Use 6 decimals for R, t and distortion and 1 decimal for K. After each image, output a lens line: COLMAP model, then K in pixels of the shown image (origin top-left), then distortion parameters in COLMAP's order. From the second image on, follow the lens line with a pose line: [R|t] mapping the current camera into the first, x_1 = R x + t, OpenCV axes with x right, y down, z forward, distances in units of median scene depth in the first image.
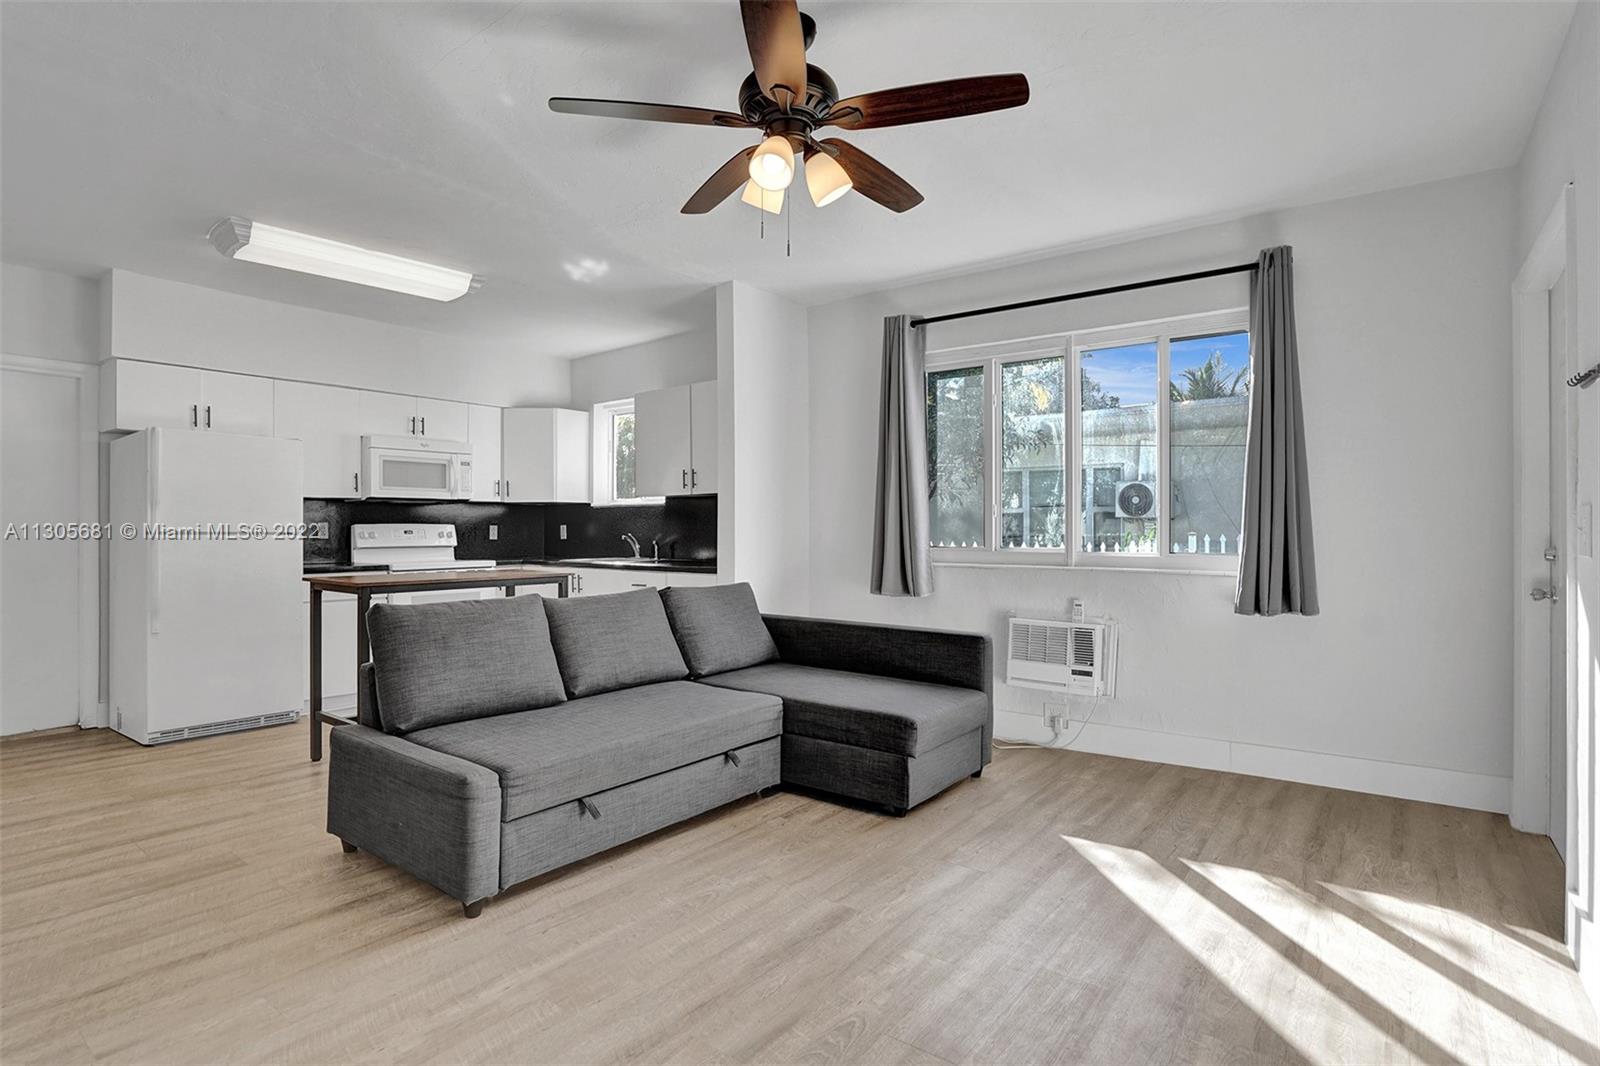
lens RADIAL K [[794.5, 0, 800.9], [0, 794.5, 526.5], [0, 0, 1]] dist [-0.069453, 0.026706]
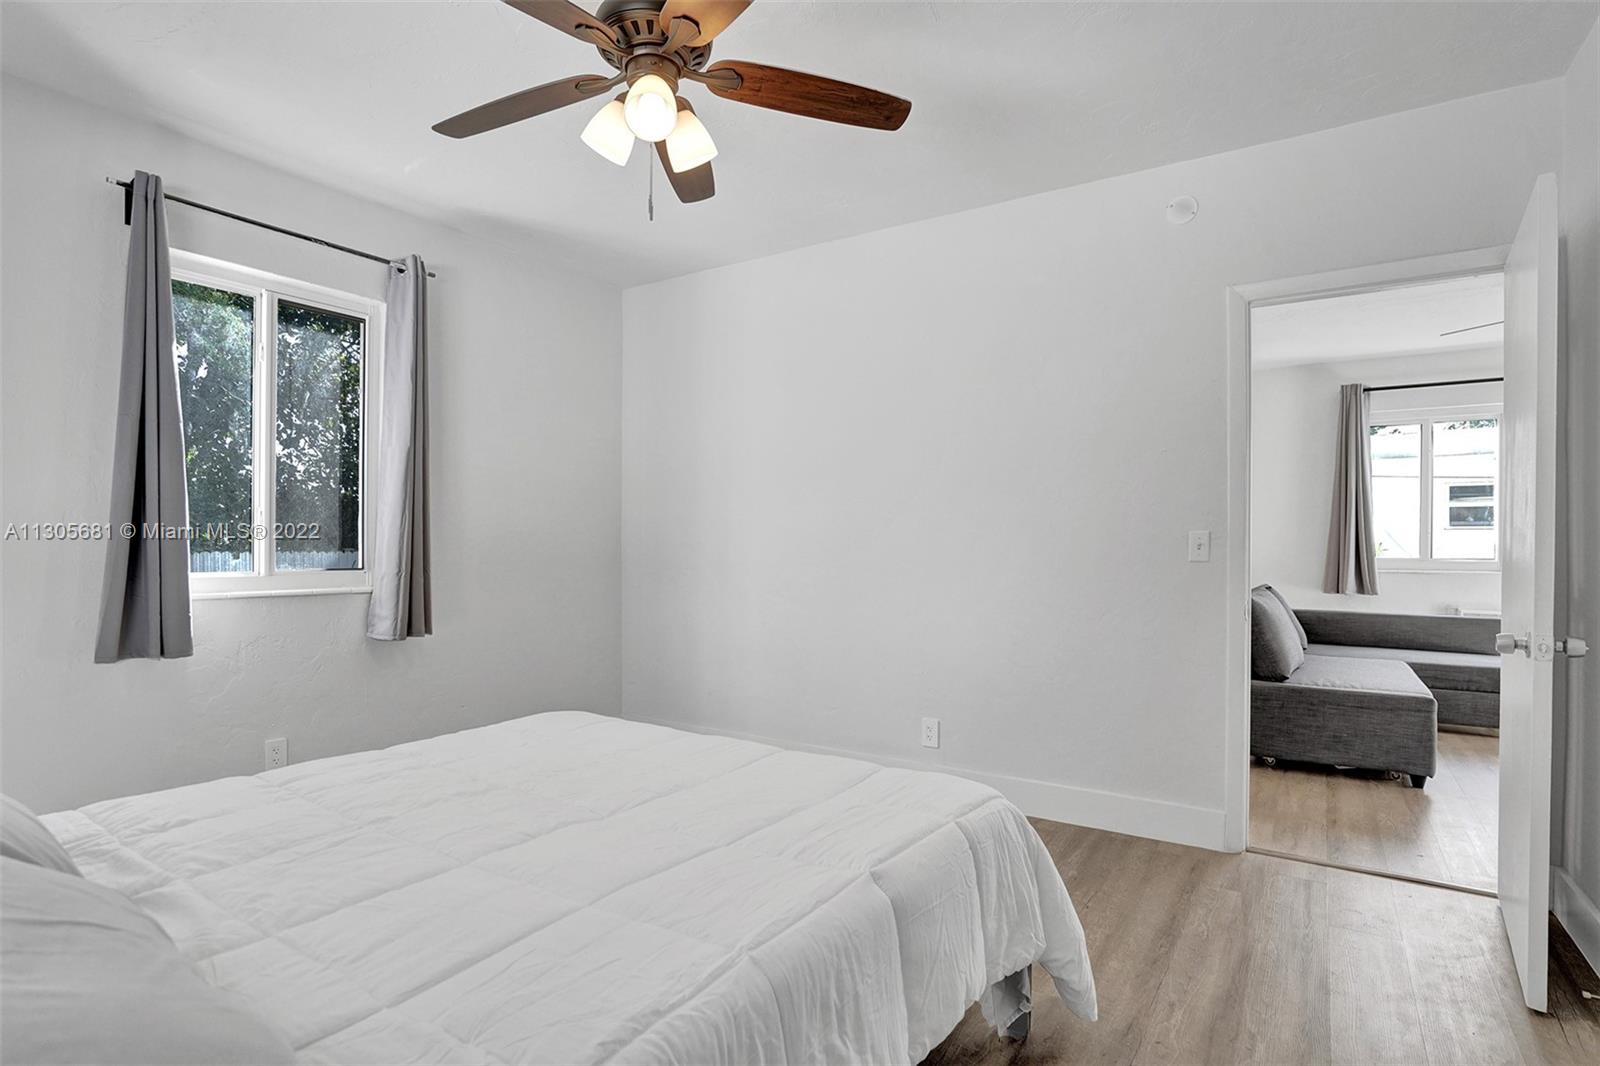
lens RADIAL K [[798.8, 0, 798.9], [0, 798.8, 540.9], [0, 0, 1]] dist [-0.057506, 0.024043]
pose [[0.997898, 0.006290, 0.064492, -0.889767], [-0.006679, 0.999961, 0.005810, -0.004239], [-0.064452, -0.006228, 0.997901, -0.254573]]
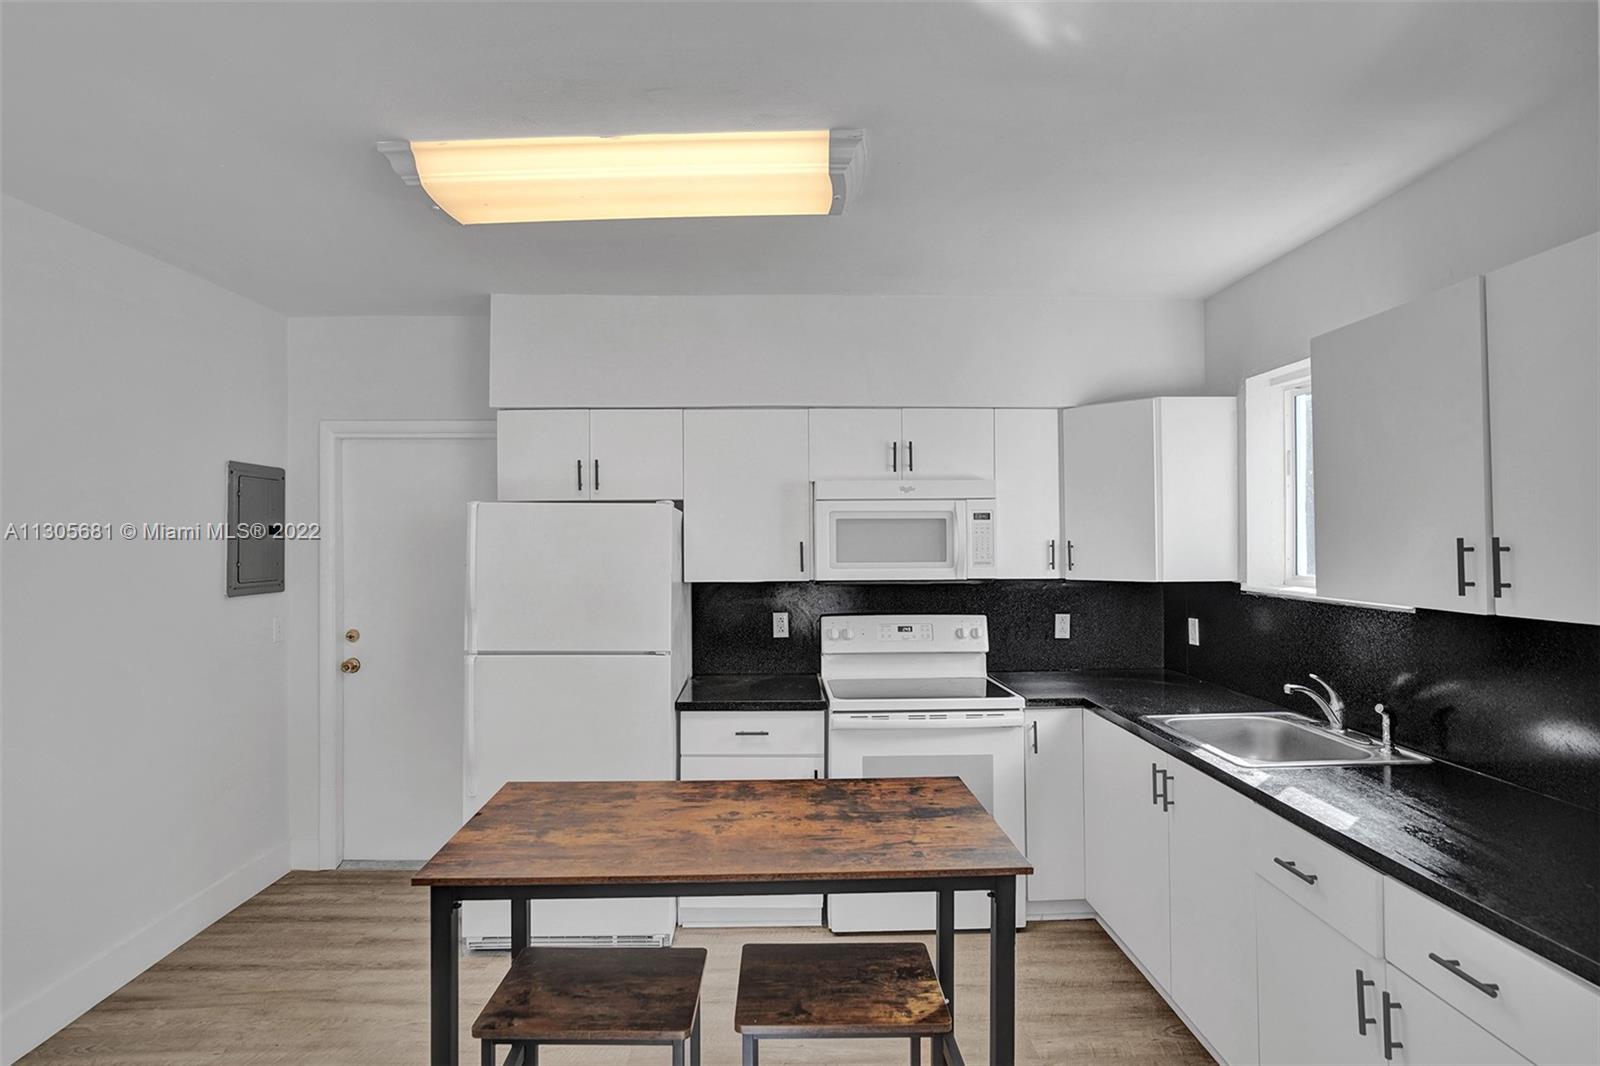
lens RADIAL K [[816.0, 0, 790.5], [0, 816.0, 526.1], [0, 0, 1]] dist [-0.039523, 0.026637]
pose [[0.620791, -0.008951, -0.783925, -0.068228], [0.005606, 0.999960, -0.006978, -0.088325], [0.783956, -0.000063, 0.620816, 0.670779]]
